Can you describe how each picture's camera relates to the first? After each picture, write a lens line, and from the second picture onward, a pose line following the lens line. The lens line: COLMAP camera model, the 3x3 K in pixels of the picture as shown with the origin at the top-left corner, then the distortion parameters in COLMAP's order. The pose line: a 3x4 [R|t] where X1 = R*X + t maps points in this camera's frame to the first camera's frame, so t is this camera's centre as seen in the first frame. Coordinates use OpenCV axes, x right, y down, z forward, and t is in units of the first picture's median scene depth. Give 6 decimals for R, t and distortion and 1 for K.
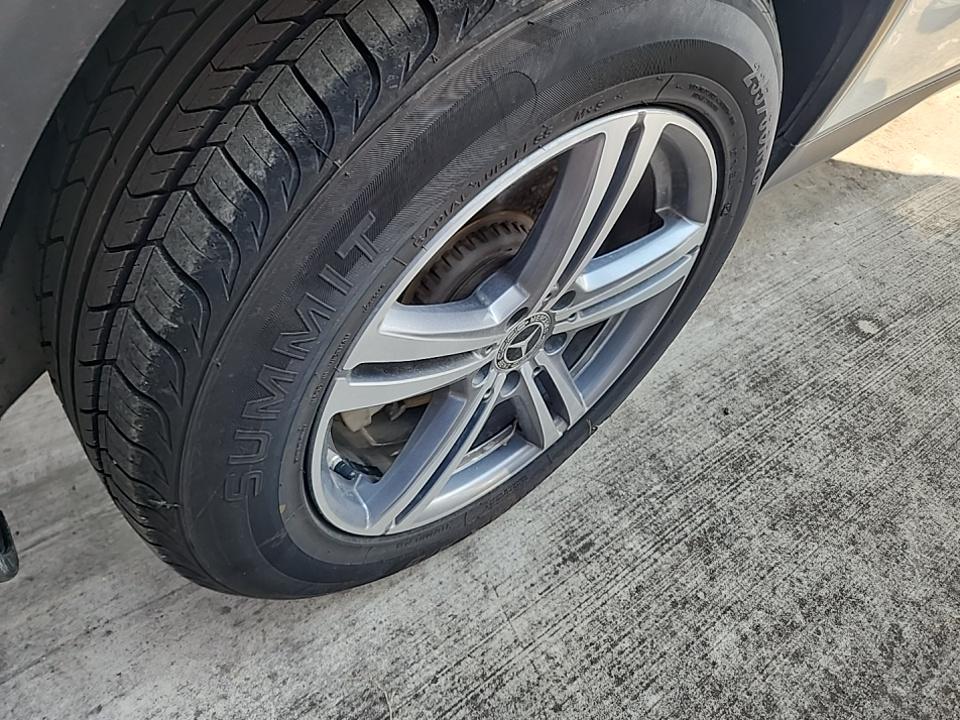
lens RADIAL K [[658.1, 0, 484.4], [0, 658.1, 366.8], [0, 0, 1]] dist [0.035606, -0.020848]
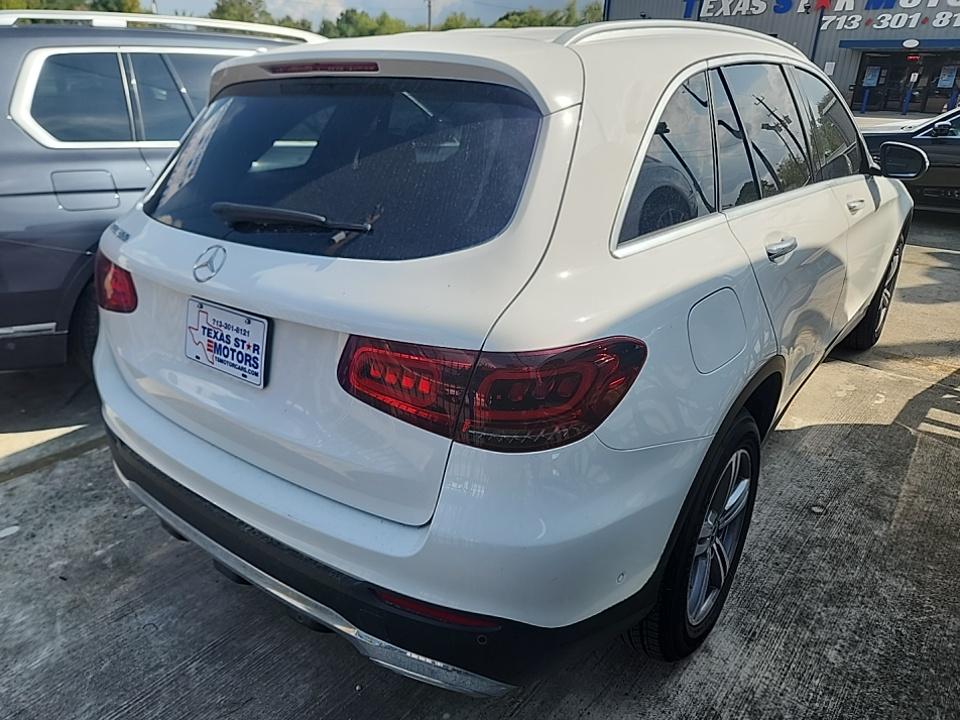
lens RADIAL K [[658.1, 0, 476.8], [0, 658.1, 365.7], [0, 0, 1]] dist [0.035606, -0.020848]
pose [[0.963375, -0.220755, 0.152236, -0.870075], [0.265434, 0.865730, -0.424331, 0.201115], [-0.038122, 0.449199, 0.892618, -1.314697]]
